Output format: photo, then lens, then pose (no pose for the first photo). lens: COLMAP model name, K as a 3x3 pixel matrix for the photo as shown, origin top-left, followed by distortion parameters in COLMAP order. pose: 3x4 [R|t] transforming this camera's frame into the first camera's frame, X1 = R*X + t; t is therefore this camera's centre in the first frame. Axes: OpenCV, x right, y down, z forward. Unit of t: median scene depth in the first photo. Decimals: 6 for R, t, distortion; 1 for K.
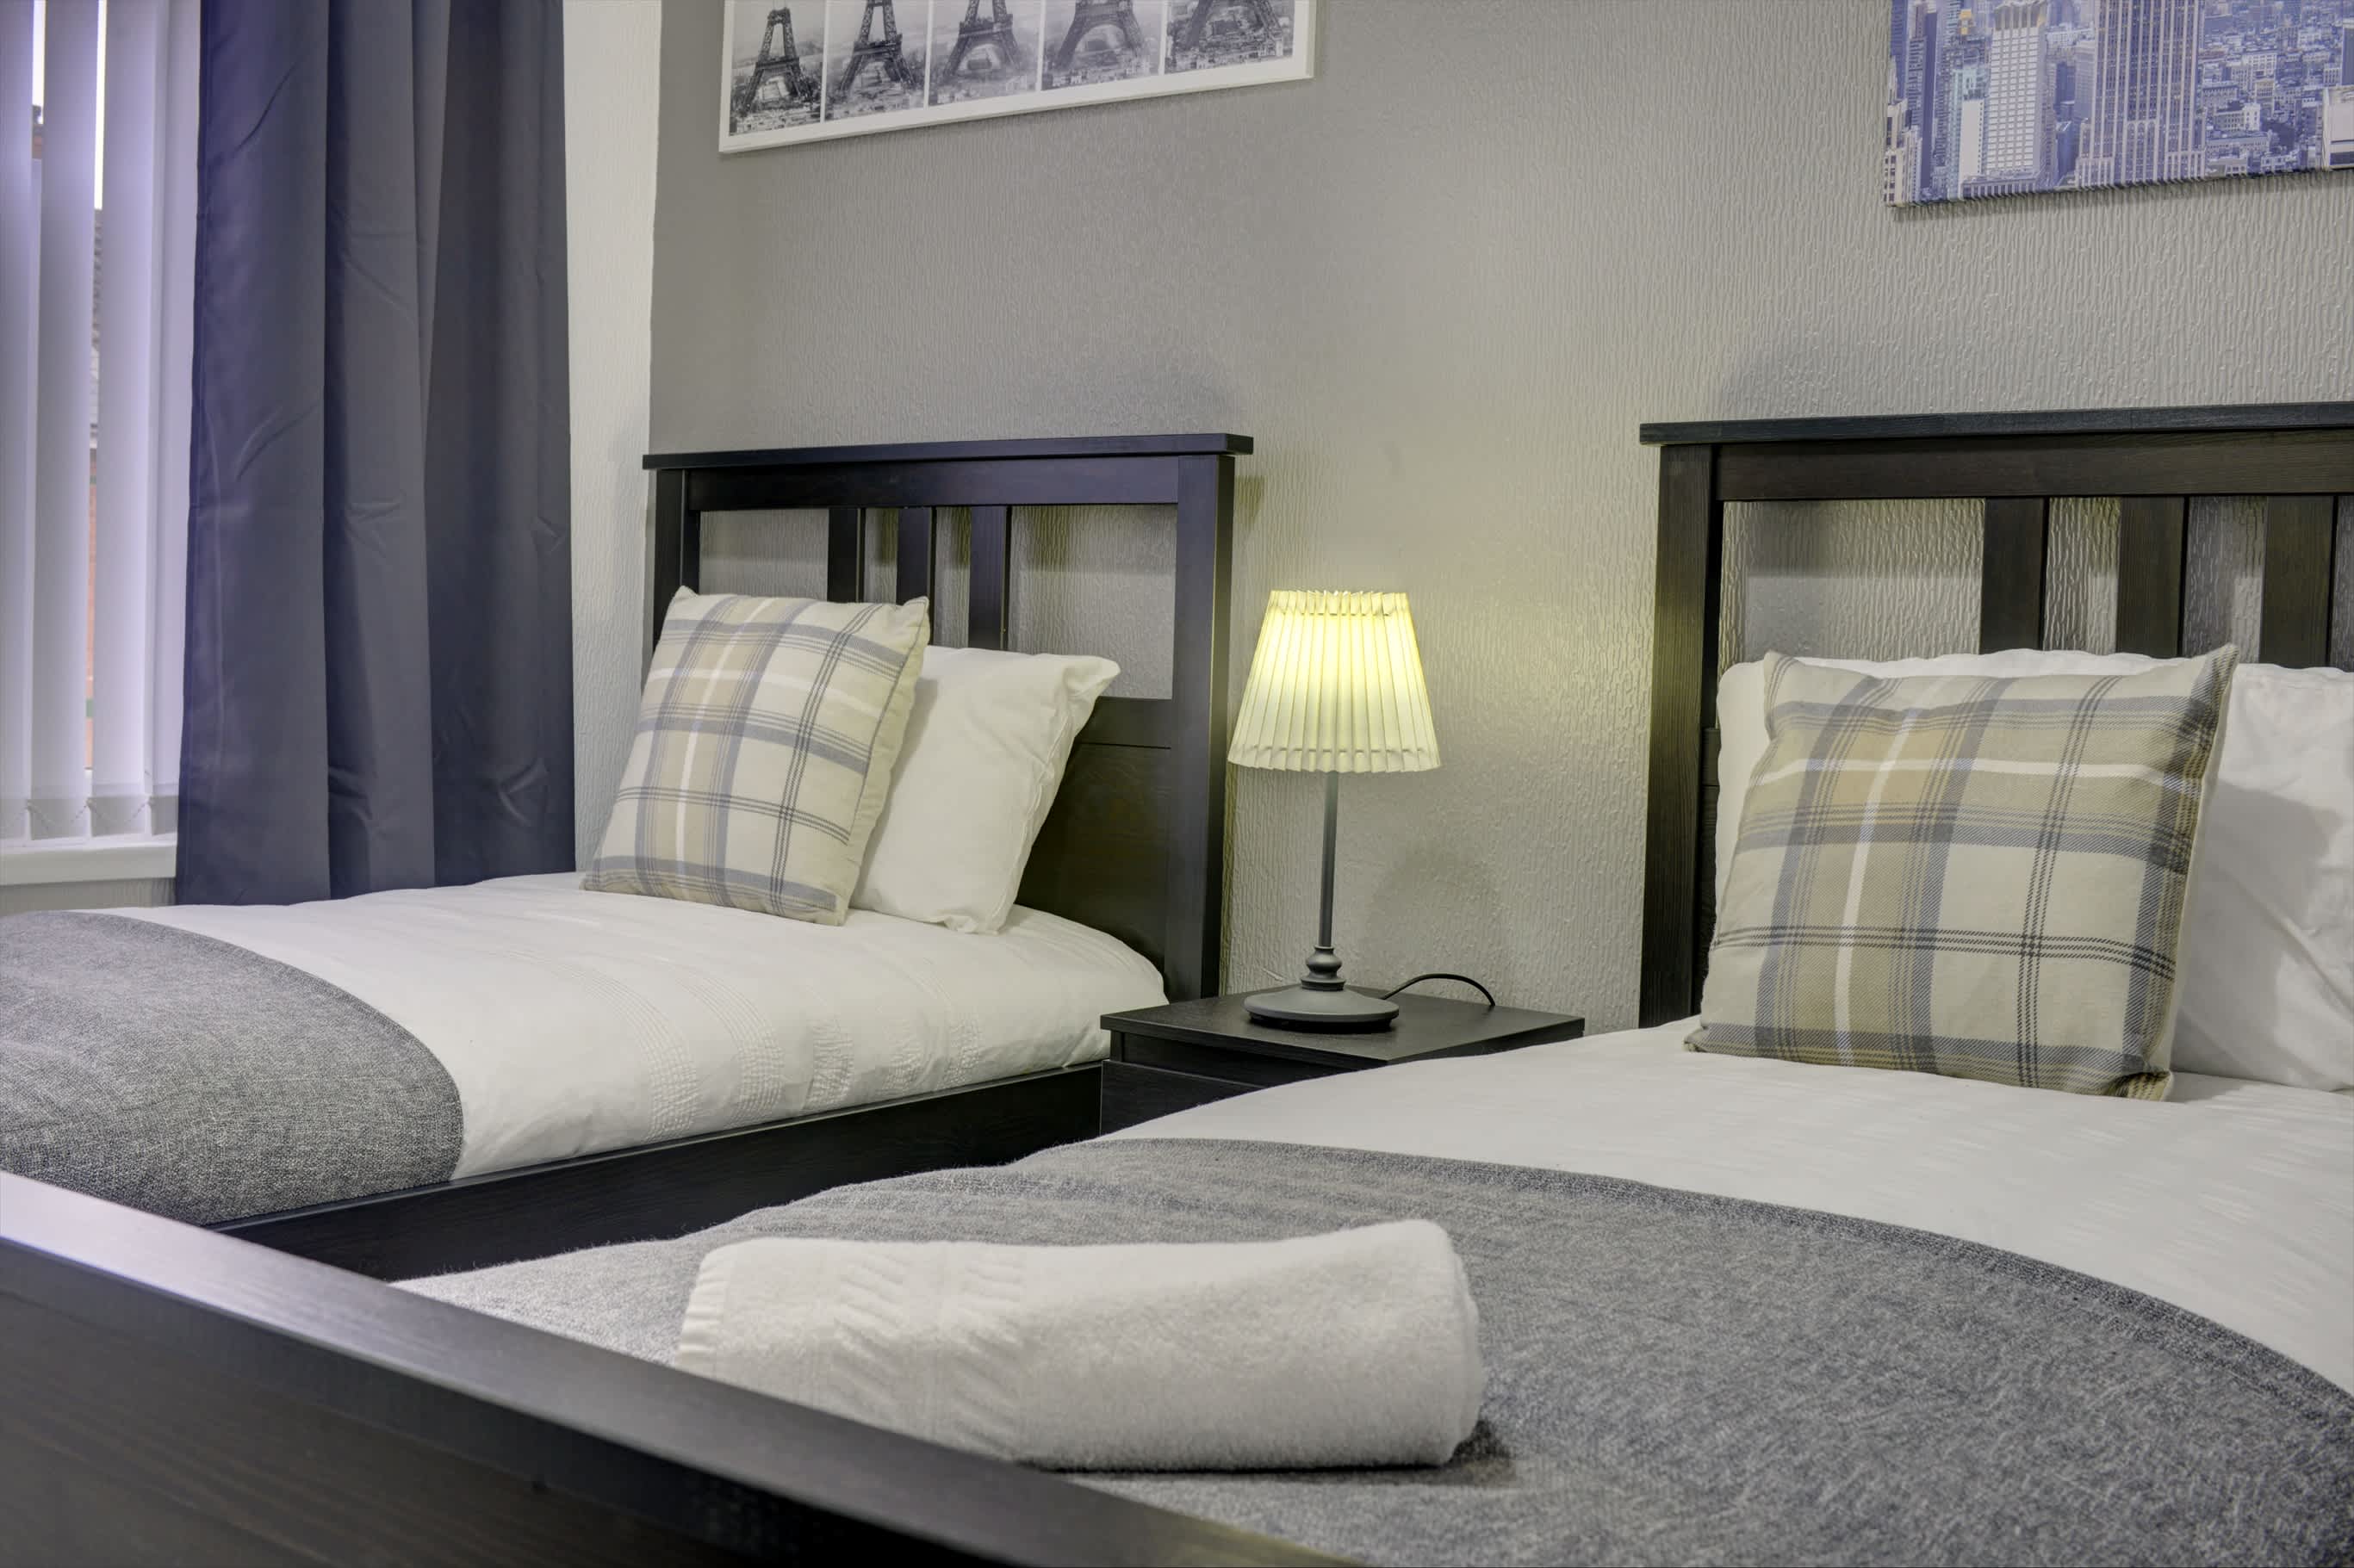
lens RADIAL K [[2516.3, 0, 1101.7], [0, 2516.3, 787.6], [0, 0, 1]] dist [-0.077642, 0.067172]
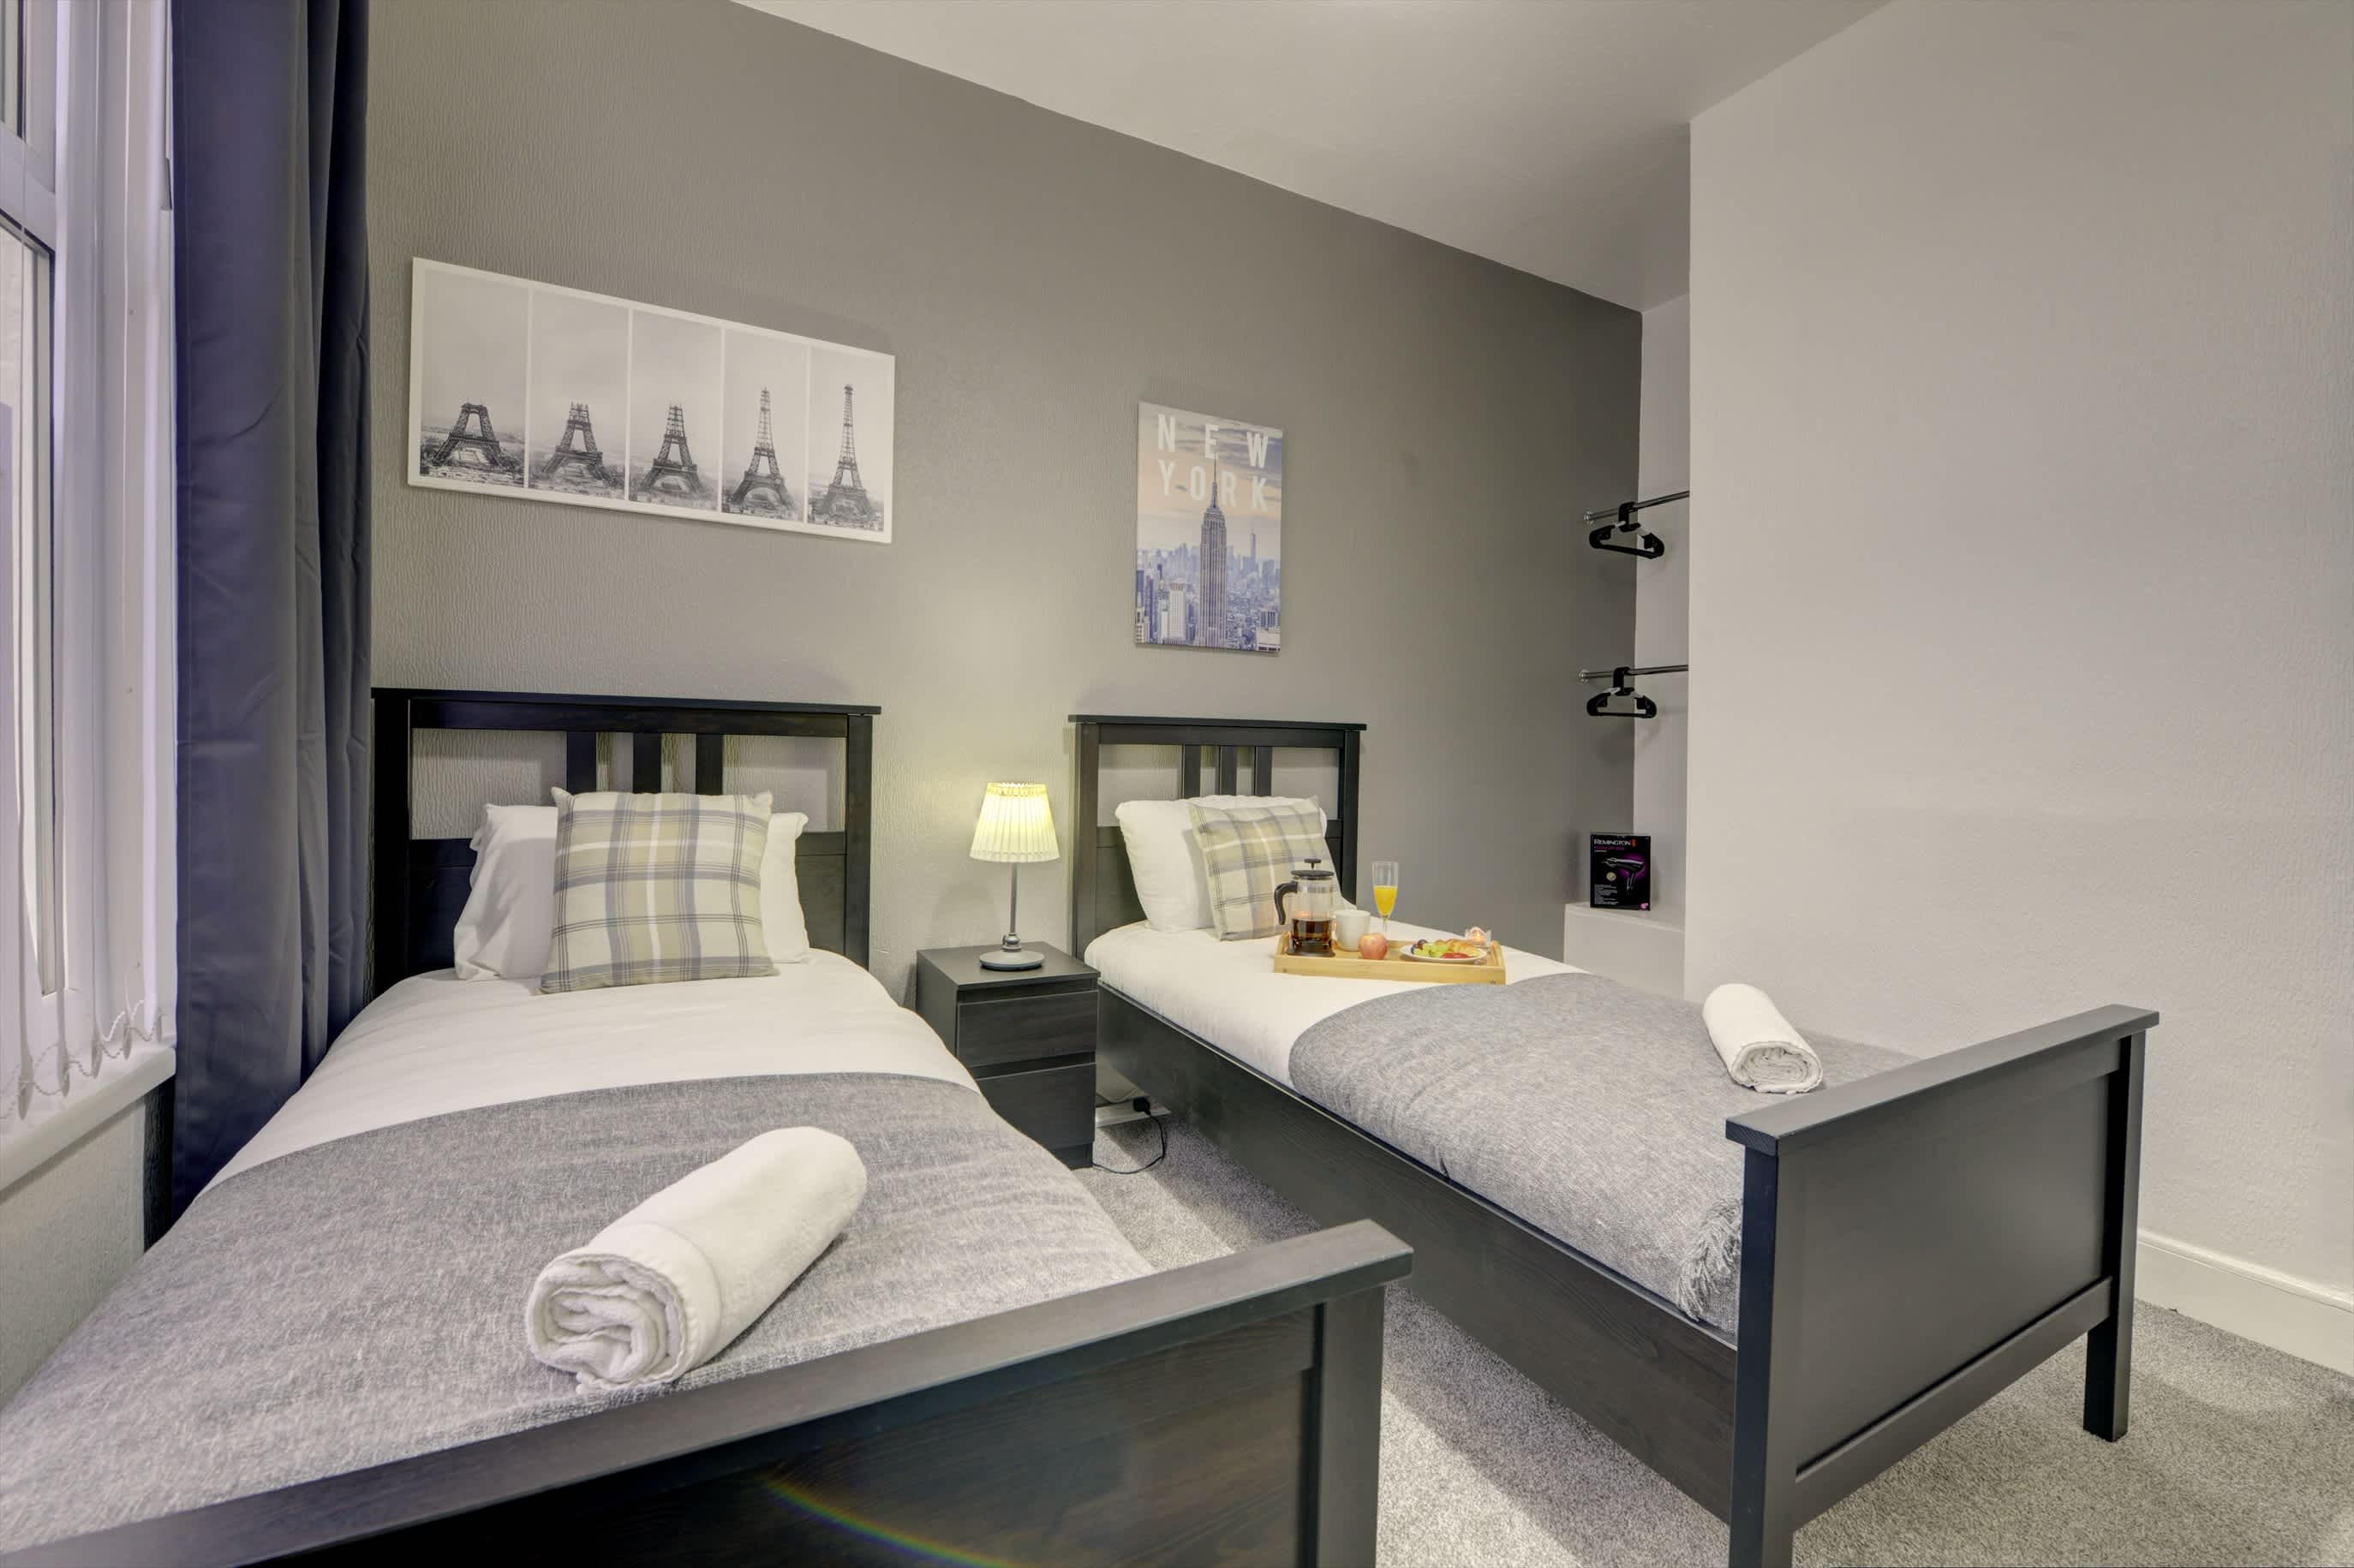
lens RADIAL K [[981.3, 0, 1178.3], [0, 981.3, 771.2], [0, 0, 1]] dist [-0.009767, 0.000090]
pose [[0.392408, -0.043755, 0.918750, -0.695599], [0.045510, 0.998568, 0.028118, -0.108445], [-0.918665, 0.030779, 0.393837, 0.487696]]
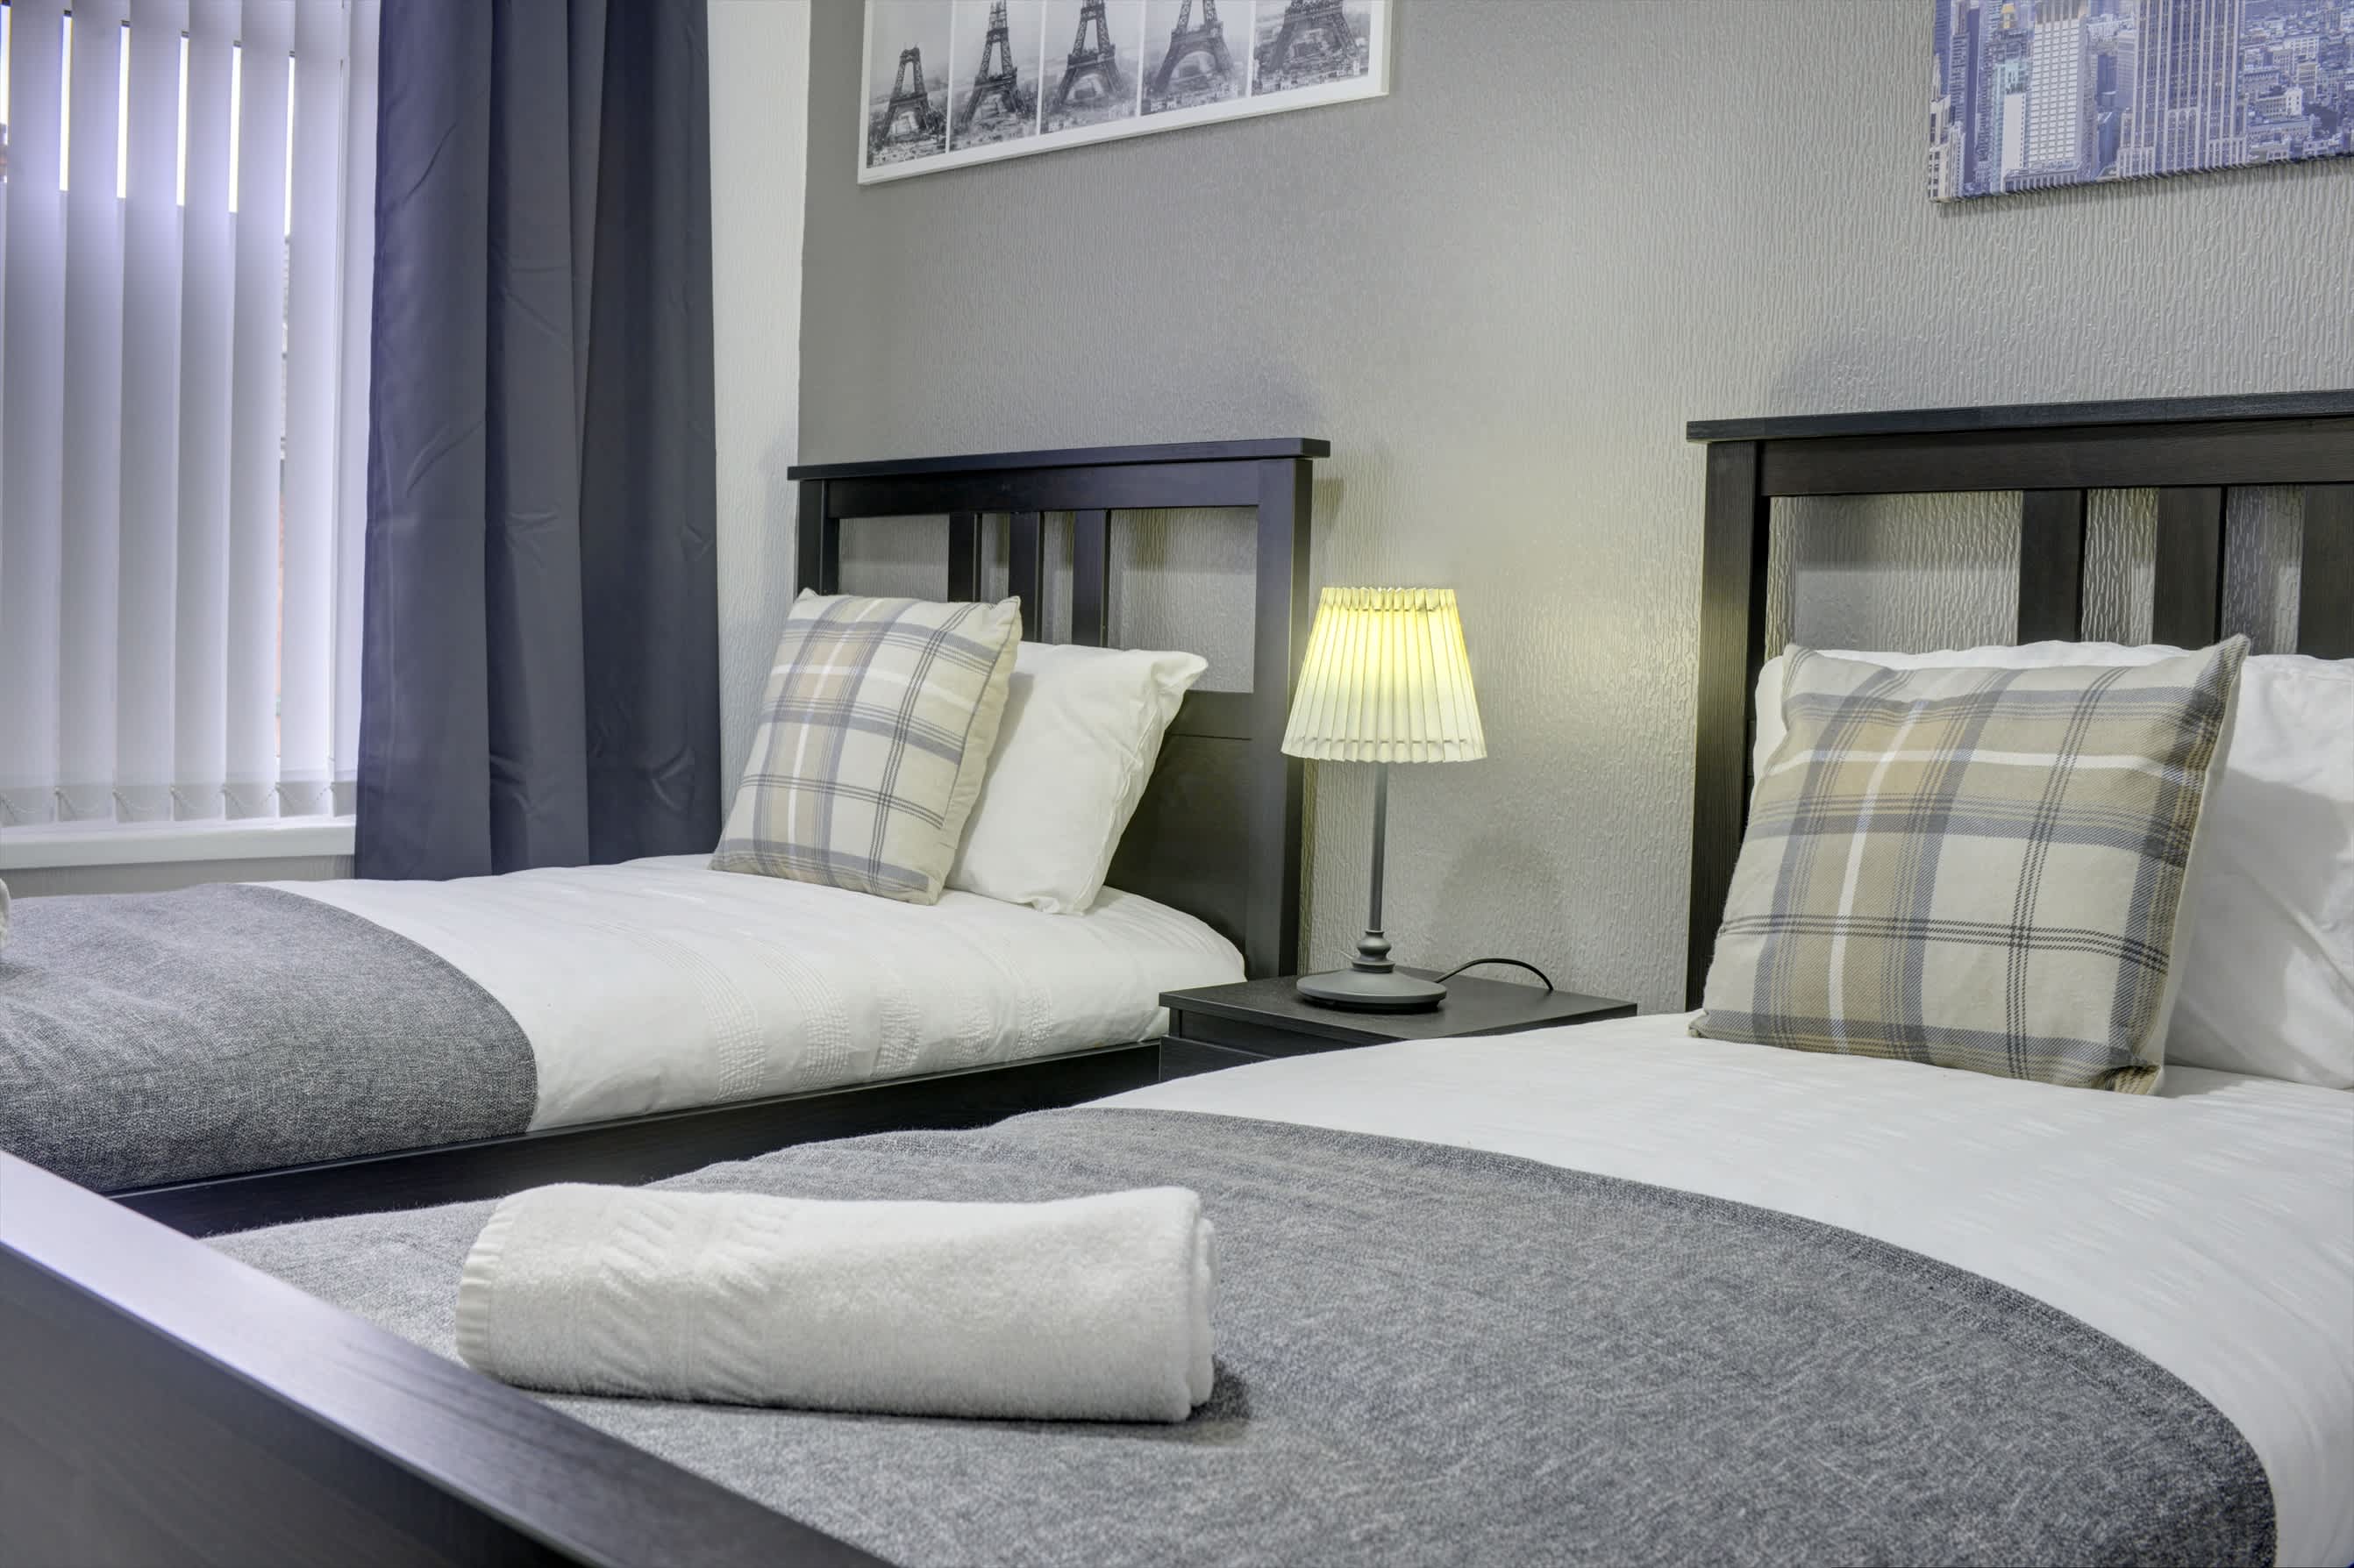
lens RADIAL K [[2376.4, 0, 987.4], [0, 2376.4, 794.5], [0, 0, 1]] dist [-0.091966, 0.048054]
pose [[0.987969, 0.005375, -0.154556, 0.081616], [-0.004446, 0.999970, 0.006357, 0.001667], [0.154586, -0.005593, 0.987964, 0.007699]]
